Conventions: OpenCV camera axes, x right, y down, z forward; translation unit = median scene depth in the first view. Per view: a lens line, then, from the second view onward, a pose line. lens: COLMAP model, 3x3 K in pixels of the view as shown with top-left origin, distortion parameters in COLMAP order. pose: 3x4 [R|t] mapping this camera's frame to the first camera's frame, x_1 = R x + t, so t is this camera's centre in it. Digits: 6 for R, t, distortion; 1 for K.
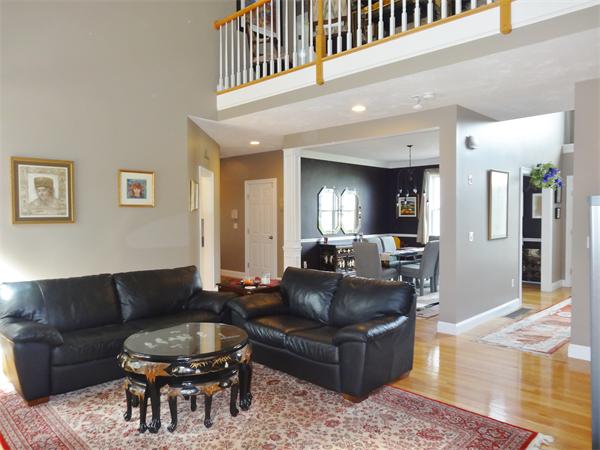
lens RADIAL K [[437.6, 0, 300.0], [0, 437.6, 225.0], [0, 0, 1]] dist [-0.008240, -0.003151]
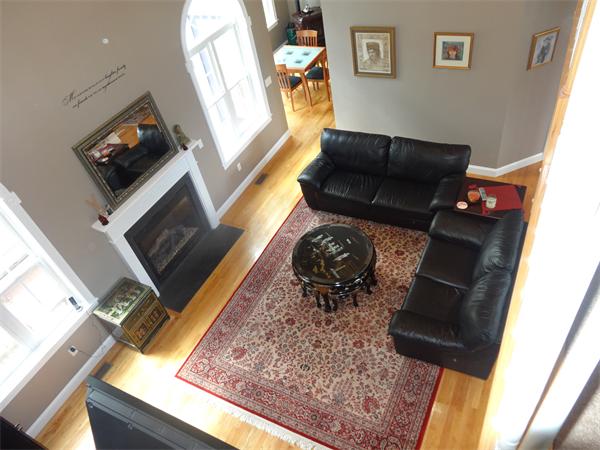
lens RADIAL K [[469.5, 0, 299.4], [0, 469.5, 212.7], [0, 0, 1]] dist [-0.007058, -0.003869]
pose [[0.301965, 0.591463, -0.747655, 0.629445], [0.133155, 0.750410, 0.647421, -0.634472], [0.943974, -0.295053, 0.147841, 0.465302]]
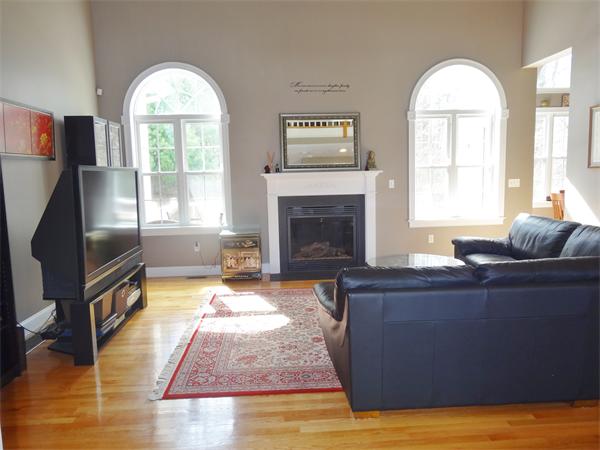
lens RADIAL K [[437.6, 0, 300.0], [0, 437.6, 225.0], [0, 0, 1]] dist [-0.008240, -0.003151]
pose [[-0.669704, 0.099612, -0.735917, 0.638645], [-0.001195, 0.990817, 0.135203, -0.015906], [0.742627, 0.091425, -0.663435, 1.151545]]
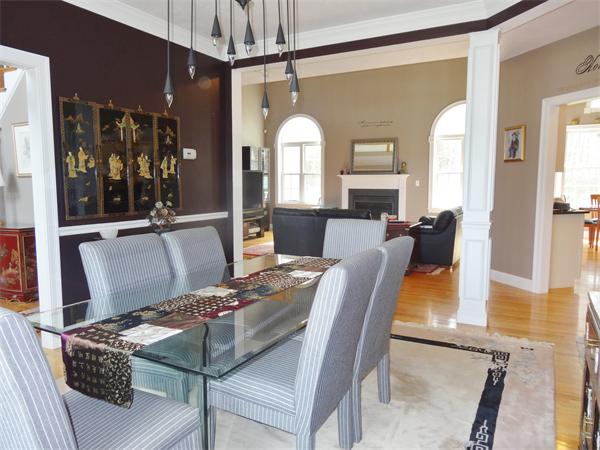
lens RADIAL K [[437.6, 0, 300.0], [0, 437.6, 225.0], [0, 0, 1]] dist [-0.008240, -0.003151]
pose [[-0.964235, 0.027371, -0.263633, 0.528291], [-0.008497, 0.990950, 0.133959, -0.035609], [0.264914, 0.131408, -0.955276, 2.304336]]
